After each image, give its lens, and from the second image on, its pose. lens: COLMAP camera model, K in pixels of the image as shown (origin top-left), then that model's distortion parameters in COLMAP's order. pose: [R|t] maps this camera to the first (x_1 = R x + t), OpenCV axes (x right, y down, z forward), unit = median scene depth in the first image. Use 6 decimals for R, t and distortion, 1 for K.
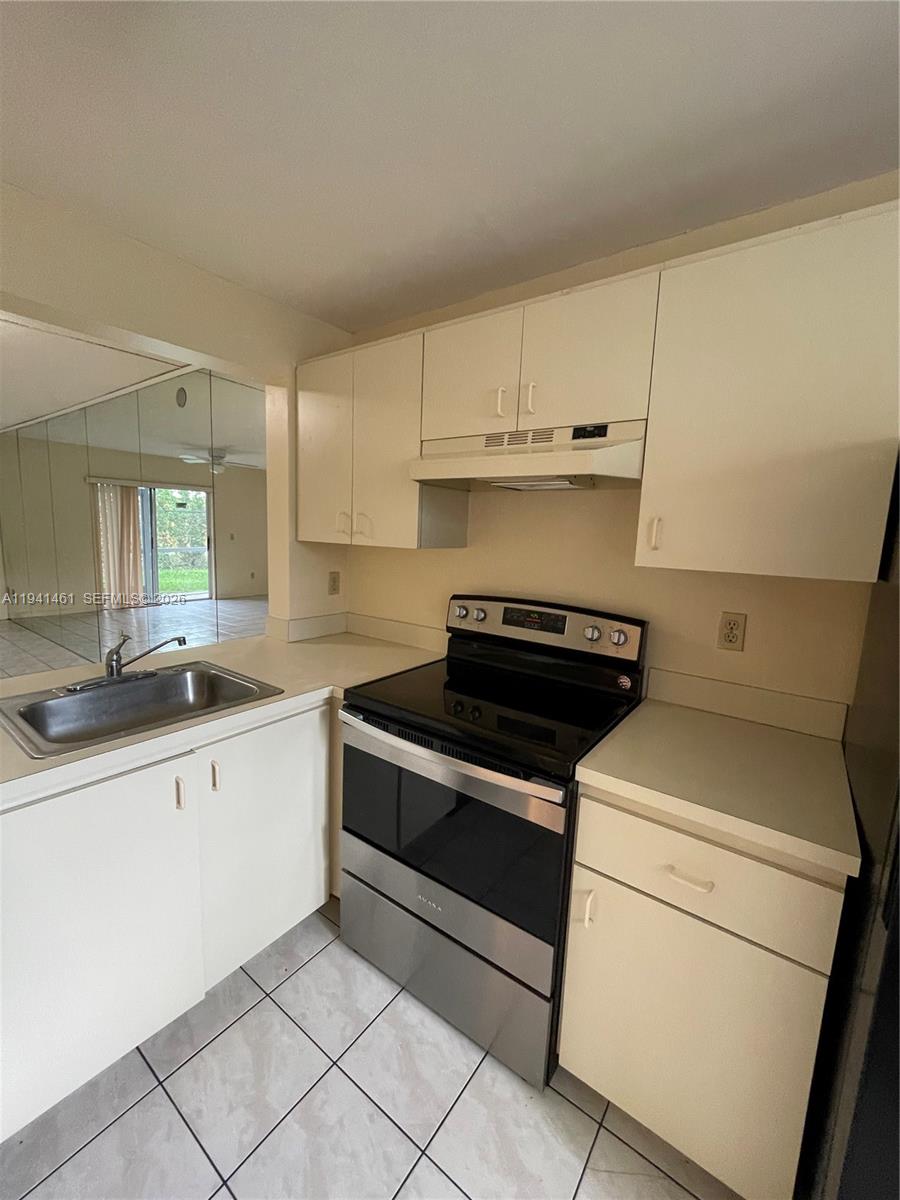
lens RADIAL K [[481.3, 0, 445.2], [0, 481.3, 598.6], [0, 0, 1]] dist [-0.002617, 0.000001]
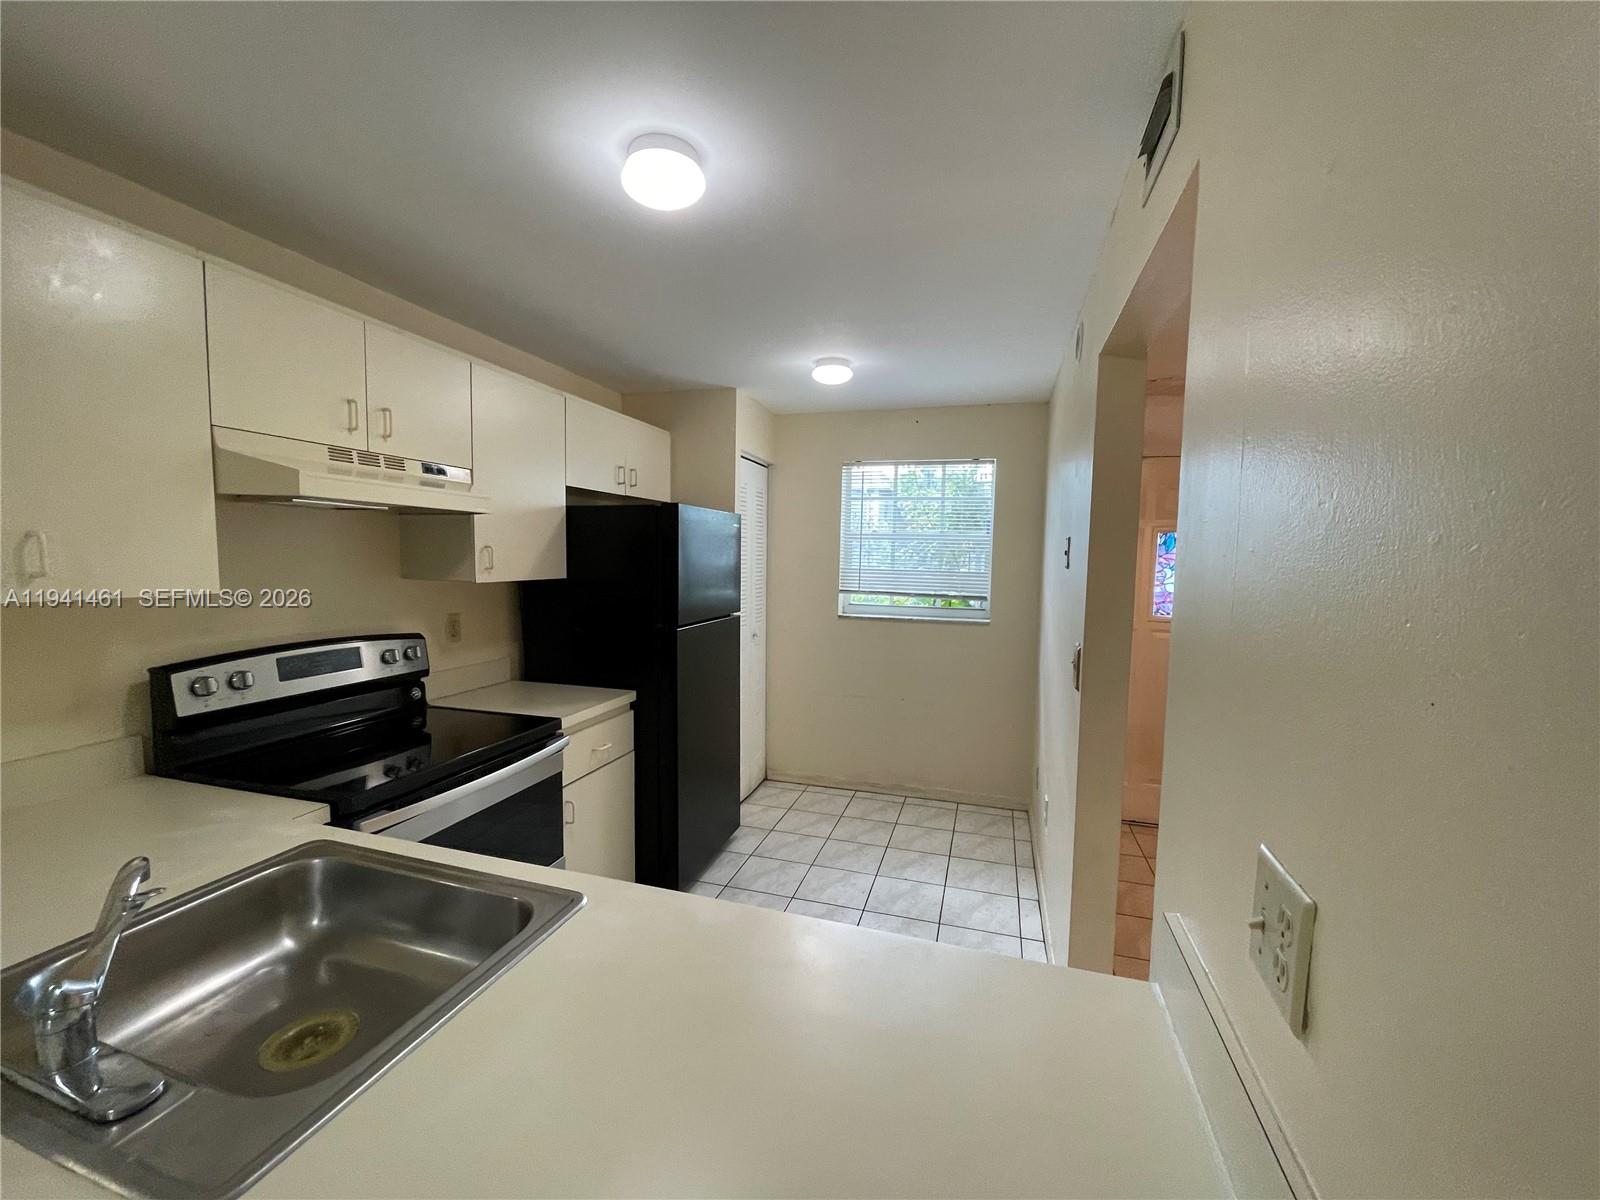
lens RADIAL K [[641.7, 0, 790.4], [0, 641.7, 608.2], [0, 0, 1]] dist [-0.002617, 0.000001]
pose [[-0.324436, -0.120526, 0.938198, -1.278907], [0.105572, 0.981038, 0.162537, -0.164786], [-0.939998, 0.151780, -0.305560, 0.648551]]
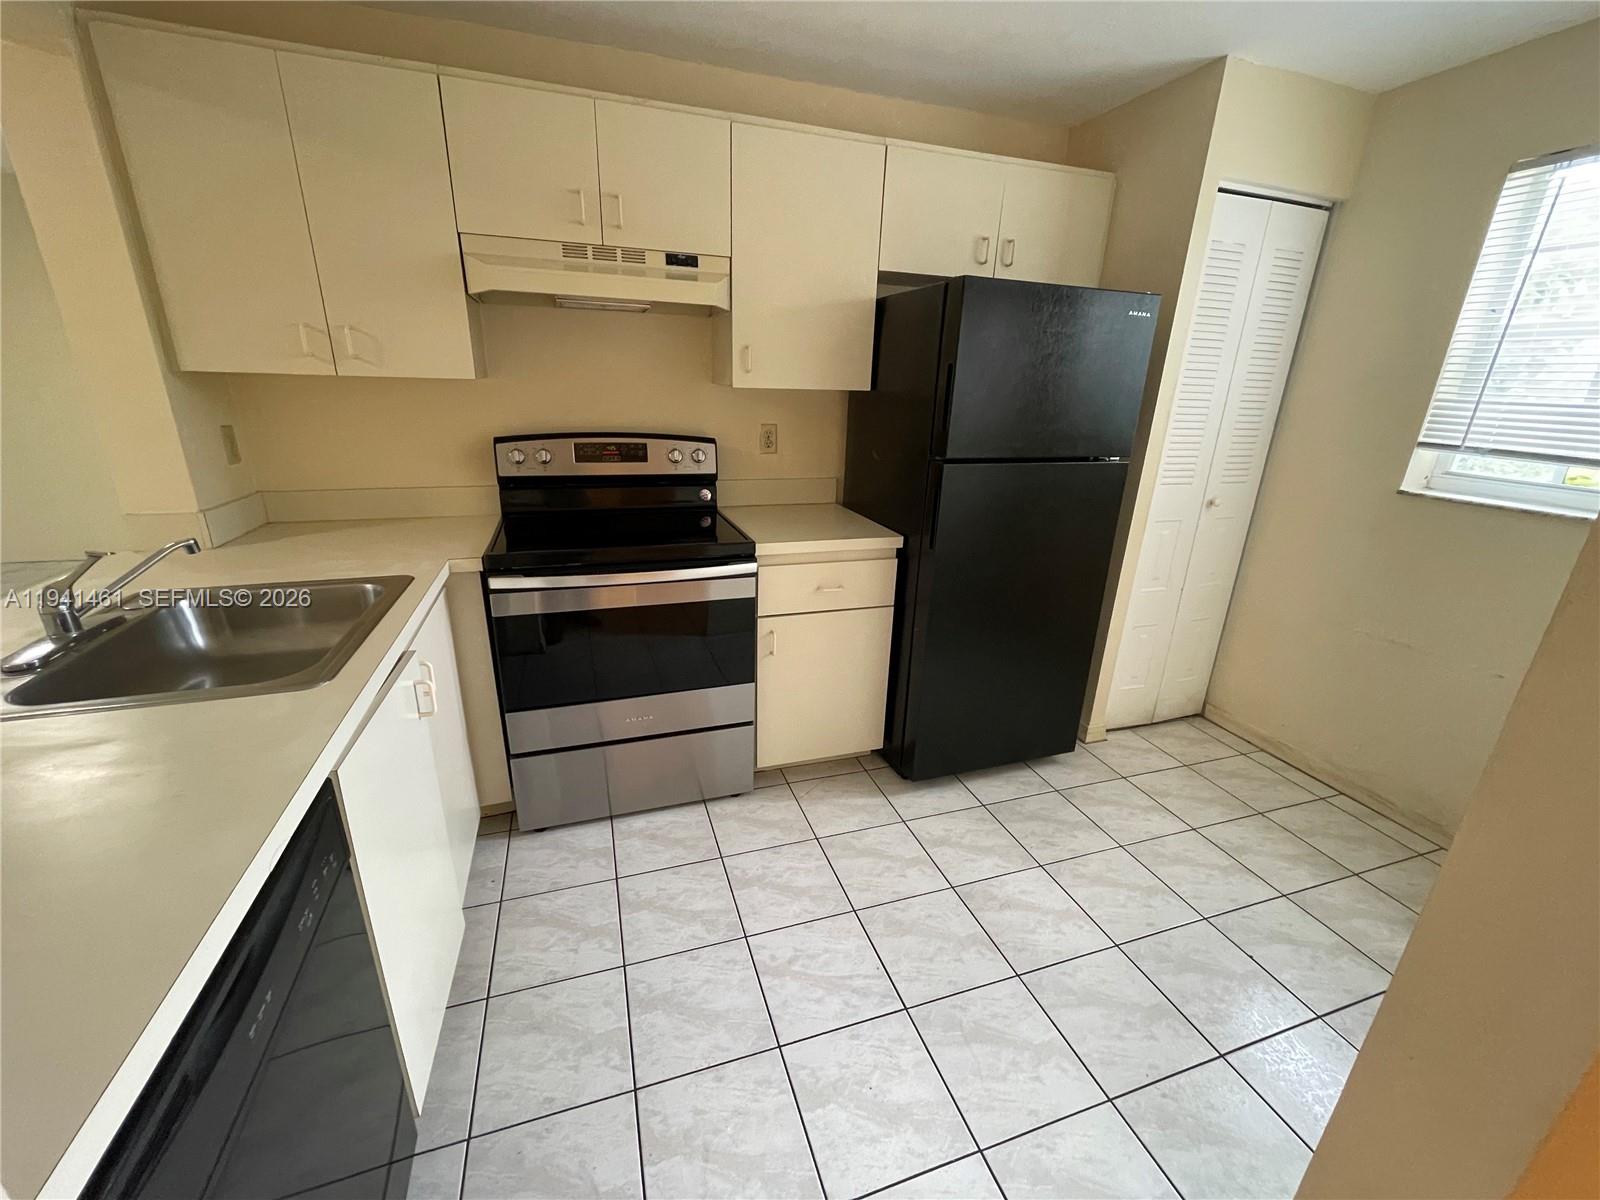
lens RADIAL K [[641.7, 0, 802.8], [0, 641.7, 600.2], [0, 0, 1]] dist [-0.002617, 0.000001]
pose [[0.571416, -0.287777, 0.768549, -0.788216], [0.106538, 0.954588, 0.278227, 0.011382], [-0.813715, -0.077104, 0.576127, -0.105075]]
